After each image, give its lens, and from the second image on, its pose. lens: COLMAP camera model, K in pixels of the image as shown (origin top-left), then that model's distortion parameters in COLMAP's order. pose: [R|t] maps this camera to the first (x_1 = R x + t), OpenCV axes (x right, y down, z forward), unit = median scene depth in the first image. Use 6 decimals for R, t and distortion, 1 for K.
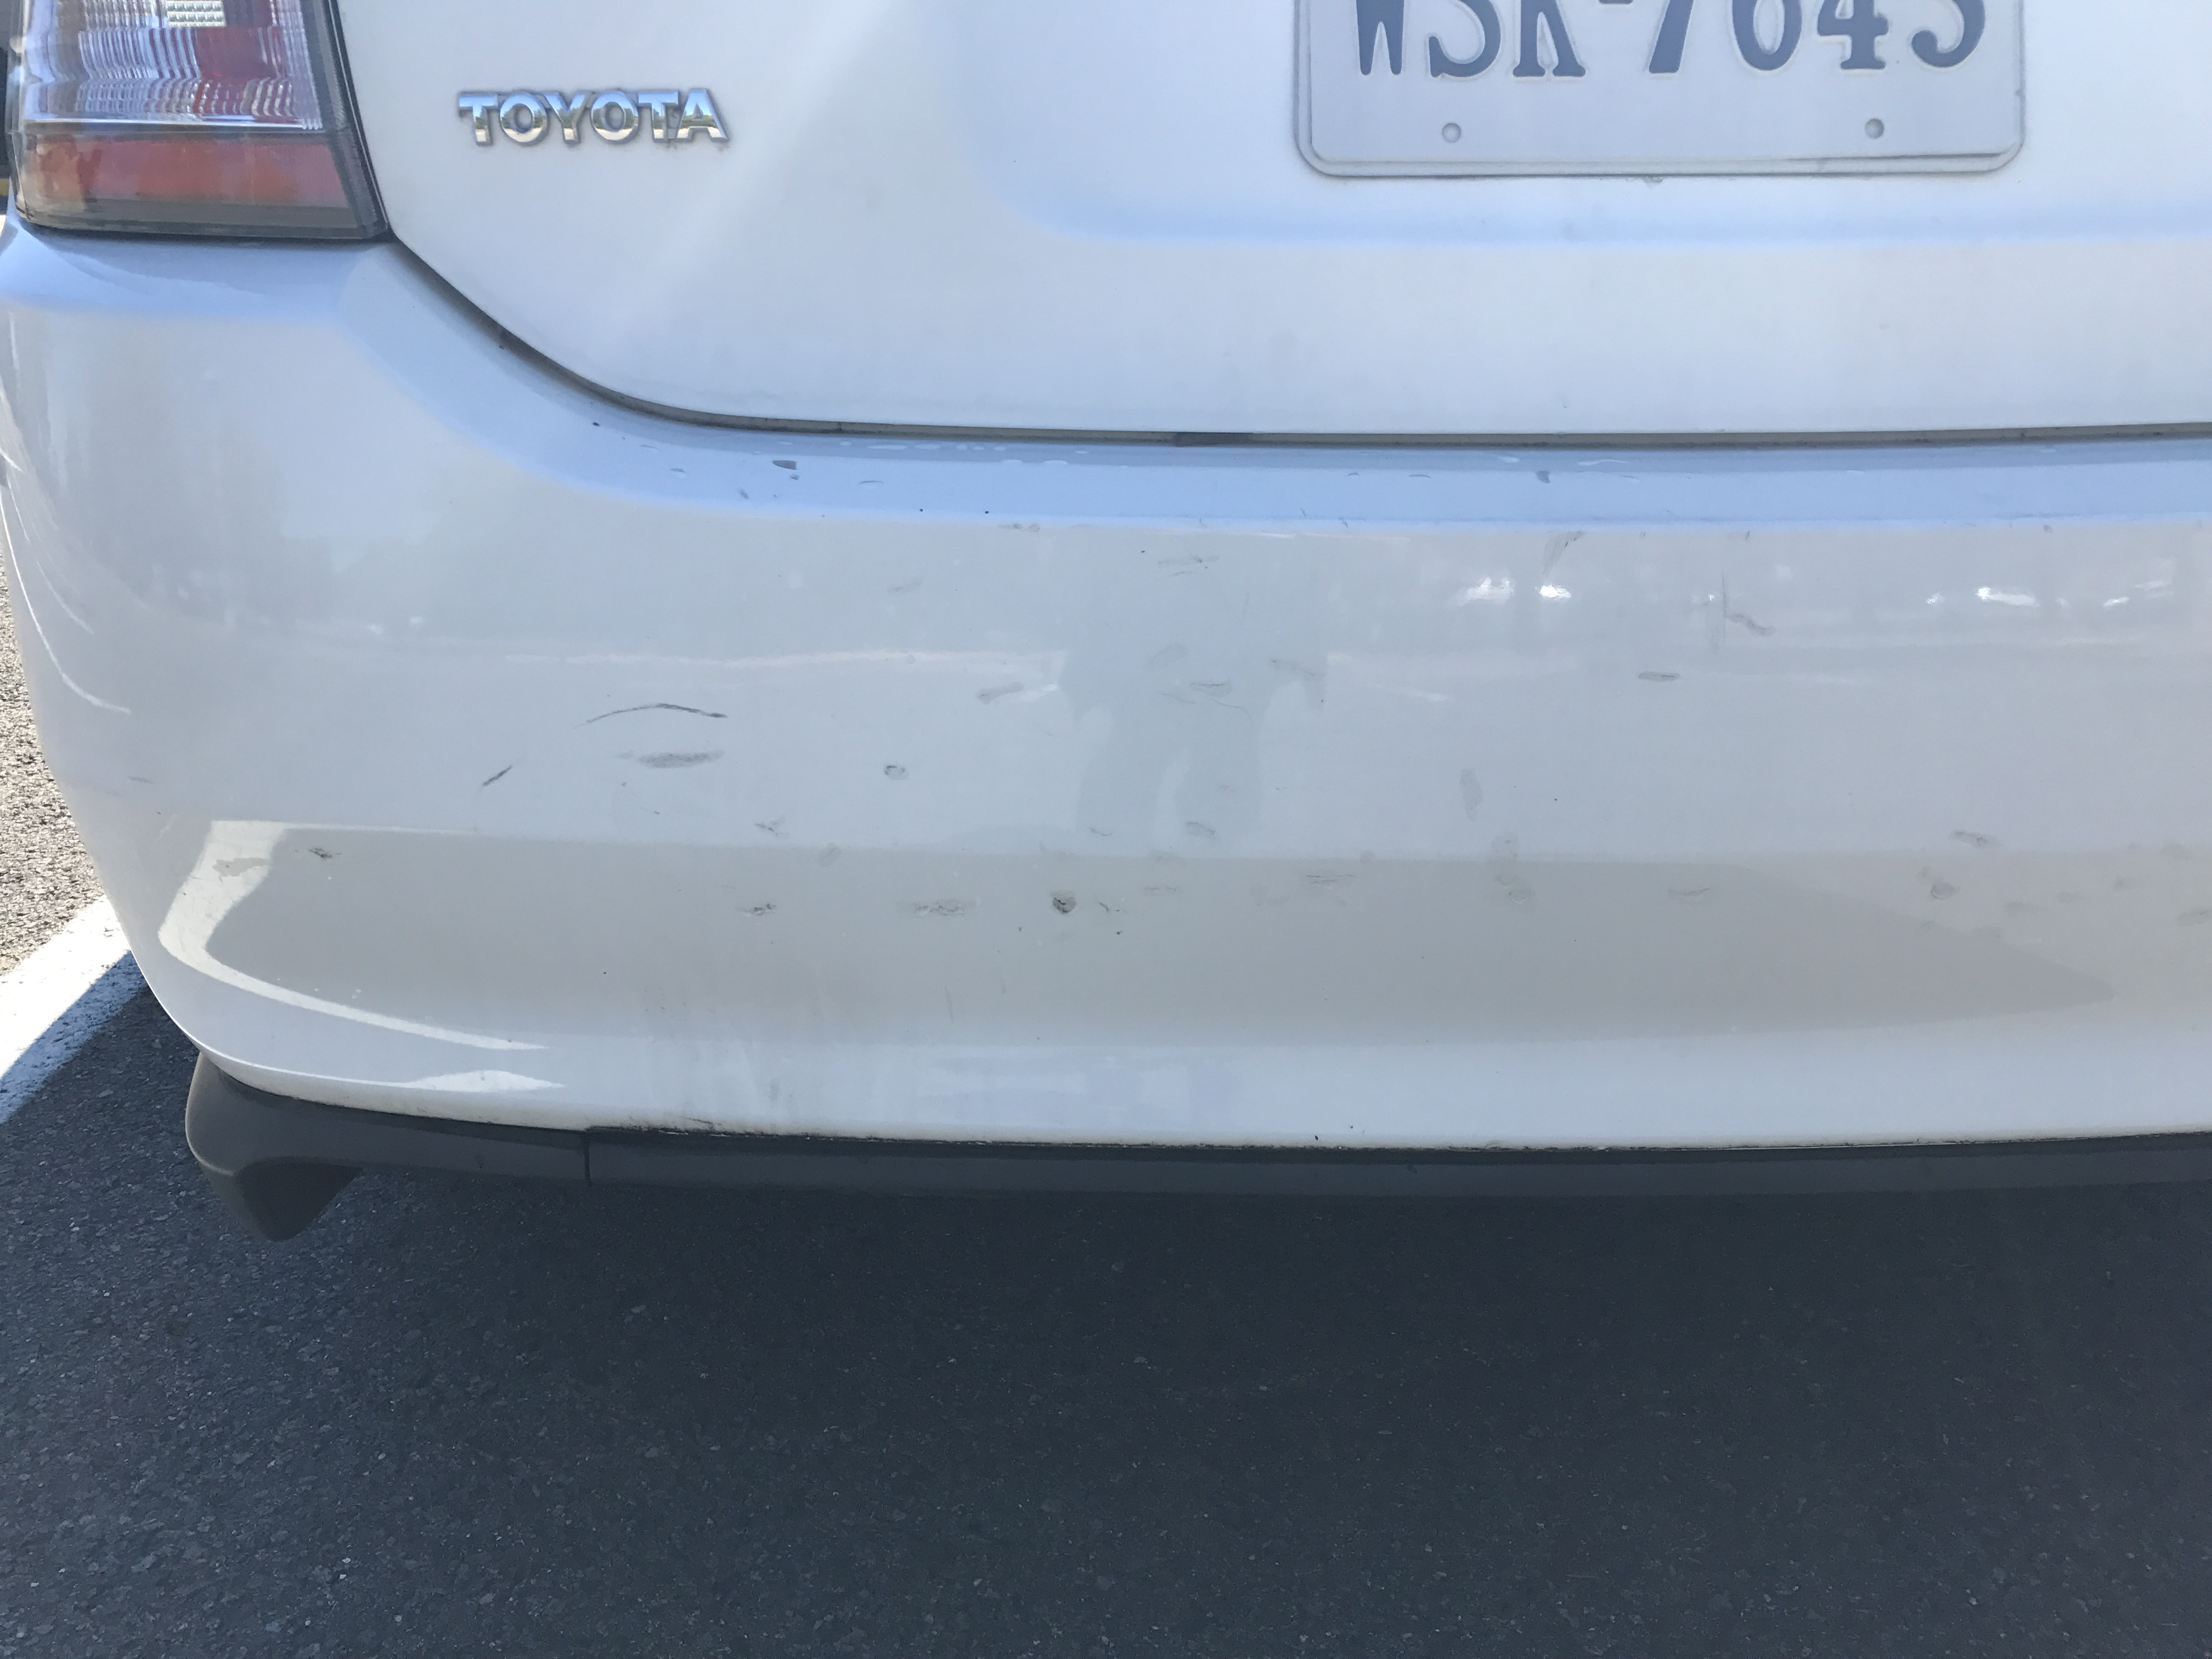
lens RADIAL K [[1794.1, 0, 1102.1], [0, 1794.1, 868.0], [0, 0, 1]] dist [0.046680, -0.017004]
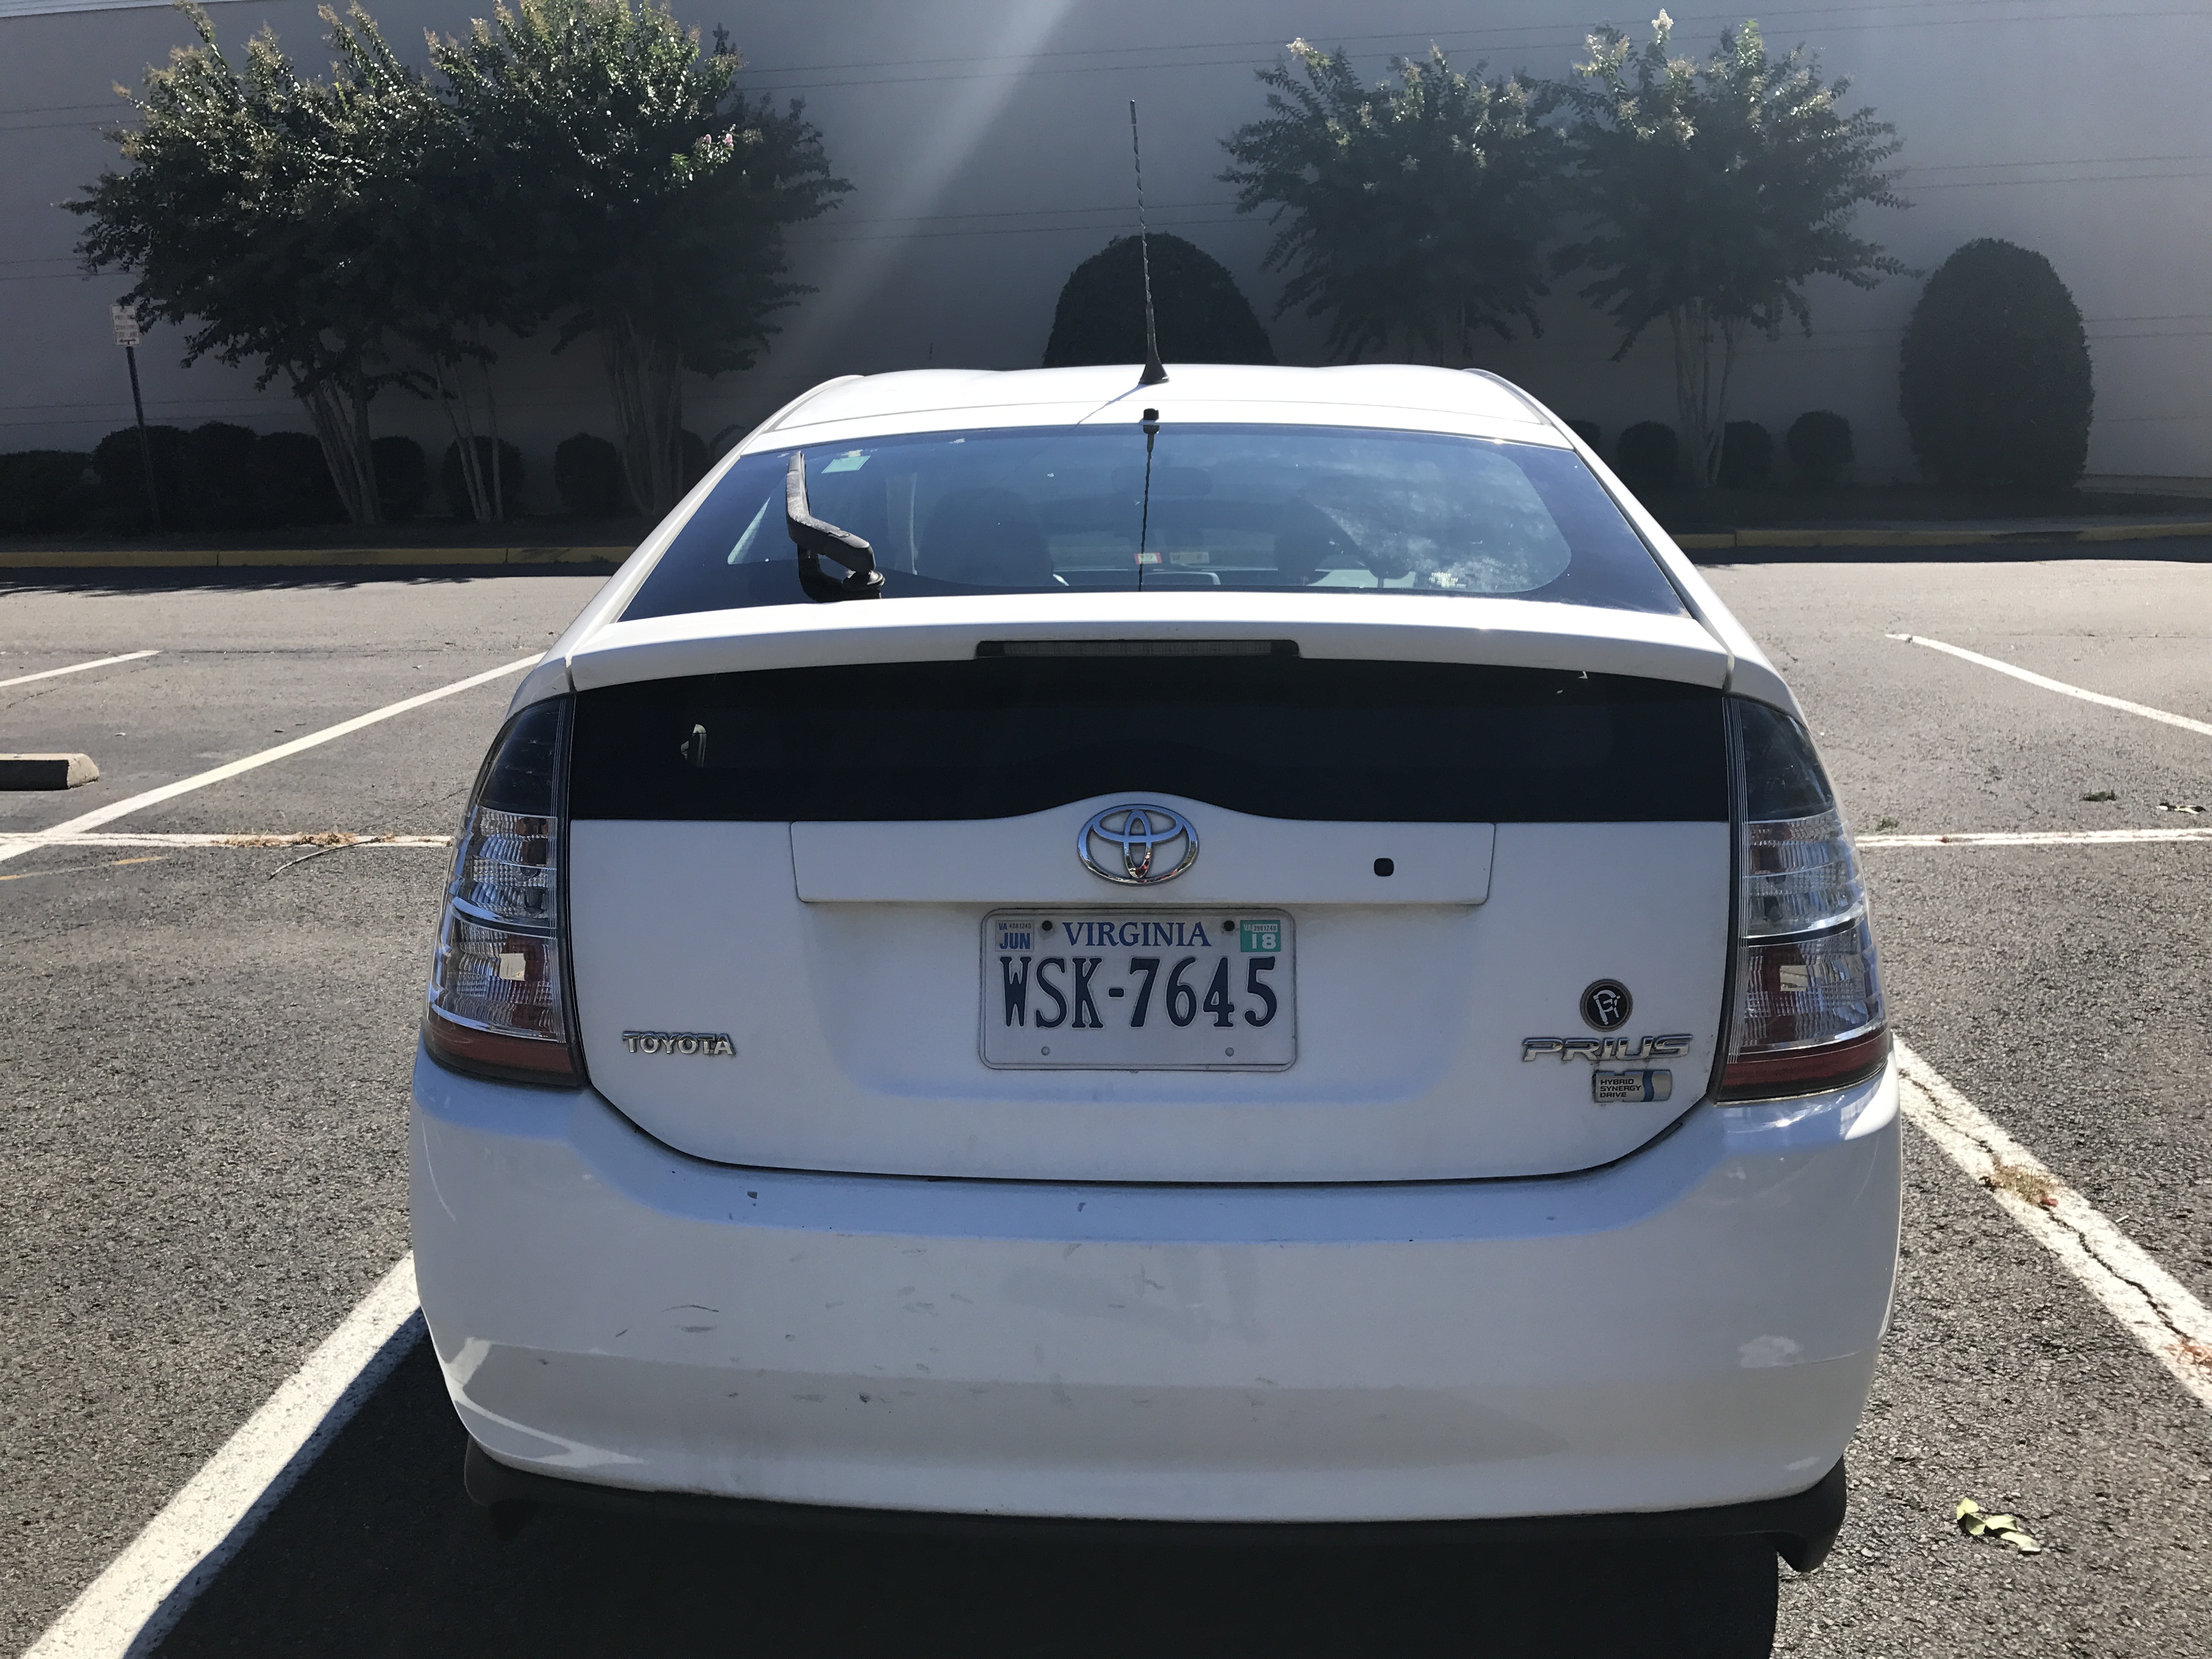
lens RADIAL K [[1812.2, 0, 1089.4], [0, 1812.2, 838.7], [0, 0, 1]] dist [0.020466, -0.021601]
pose [[0.996903, 0.000827, -0.078636, 0.428599], [-0.013872, 0.986113, -0.165498, -0.292270], [0.077407, 0.166077, 0.983070, -1.295303]]
